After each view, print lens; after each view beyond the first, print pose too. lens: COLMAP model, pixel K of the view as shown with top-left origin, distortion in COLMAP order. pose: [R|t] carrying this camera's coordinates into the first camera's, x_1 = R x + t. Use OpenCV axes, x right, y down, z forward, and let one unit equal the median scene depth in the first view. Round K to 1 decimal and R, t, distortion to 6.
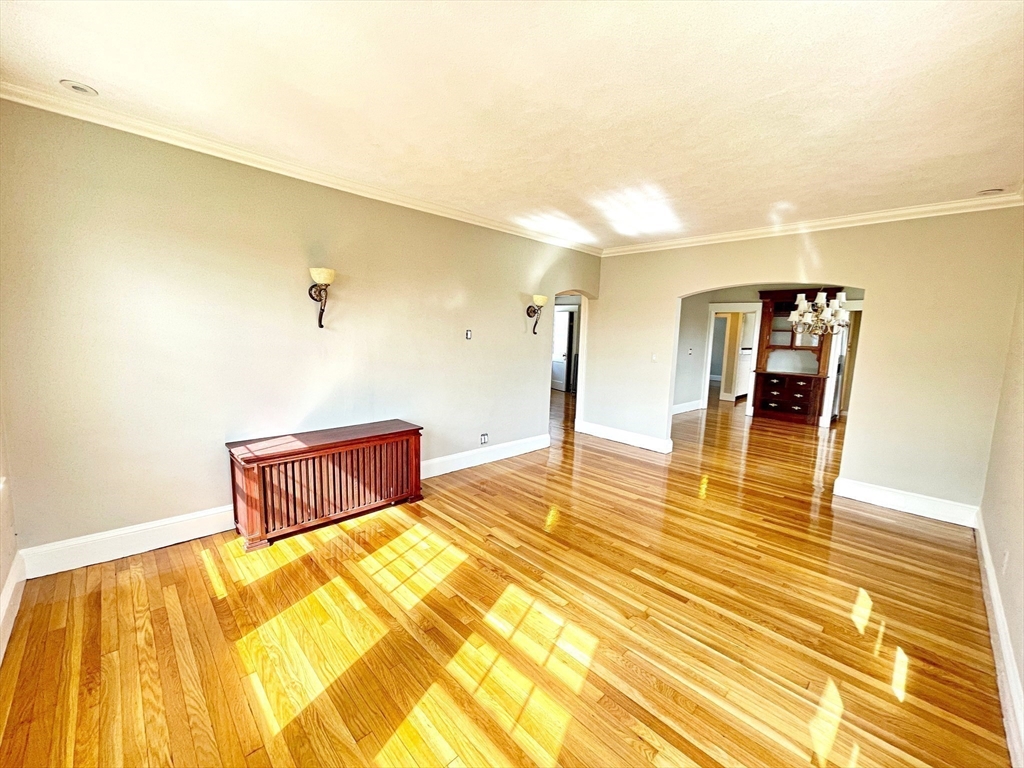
lens RADIAL K [[415.4, 0, 519.3], [0, 415.4, 386.9], [0, 0, 1]] dist [0.000644, 0.000864]
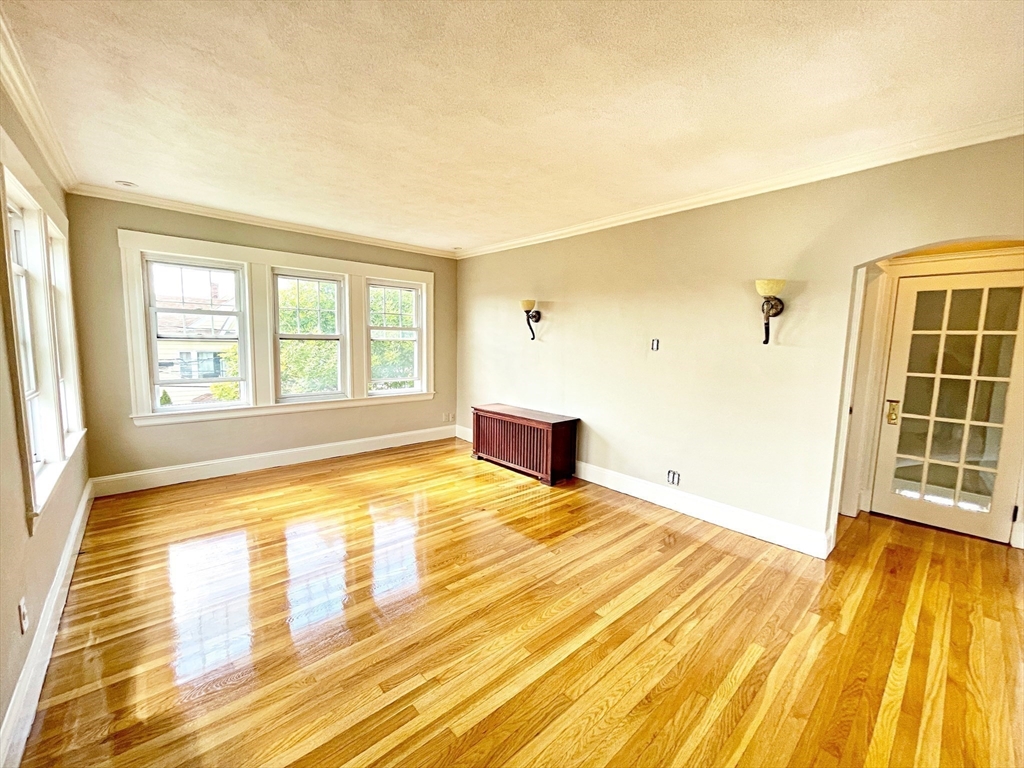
lens RADIAL K [[415.4, 0, 511.8], [0, 415.4, 385.5], [0, 0, 1]] dist [0.000644, 0.000864]
pose [[-0.049811, 0.076875, -0.995796, 1.050573], [-0.151544, 0.984908, 0.083615, -0.098391], [0.987195, 0.155072, -0.037410, 1.049046]]
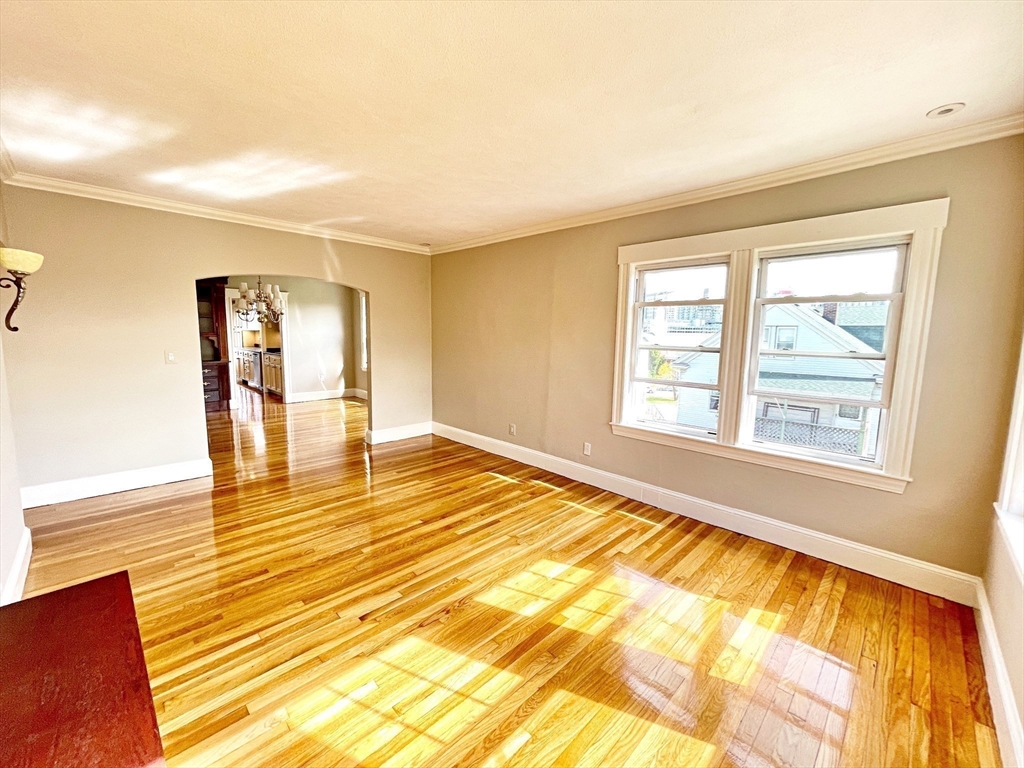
lens RADIAL K [[415.4, 0, 508.5], [0, 415.4, 387.6], [0, 0, 1]] dist [0.000644, 0.000864]
pose [[-0.000828, -0.167293, 0.985907, -0.706290], [0.113935, 0.979471, 0.166297, -0.125354], [-0.993488, 0.112467, 0.018250, 0.675827]]
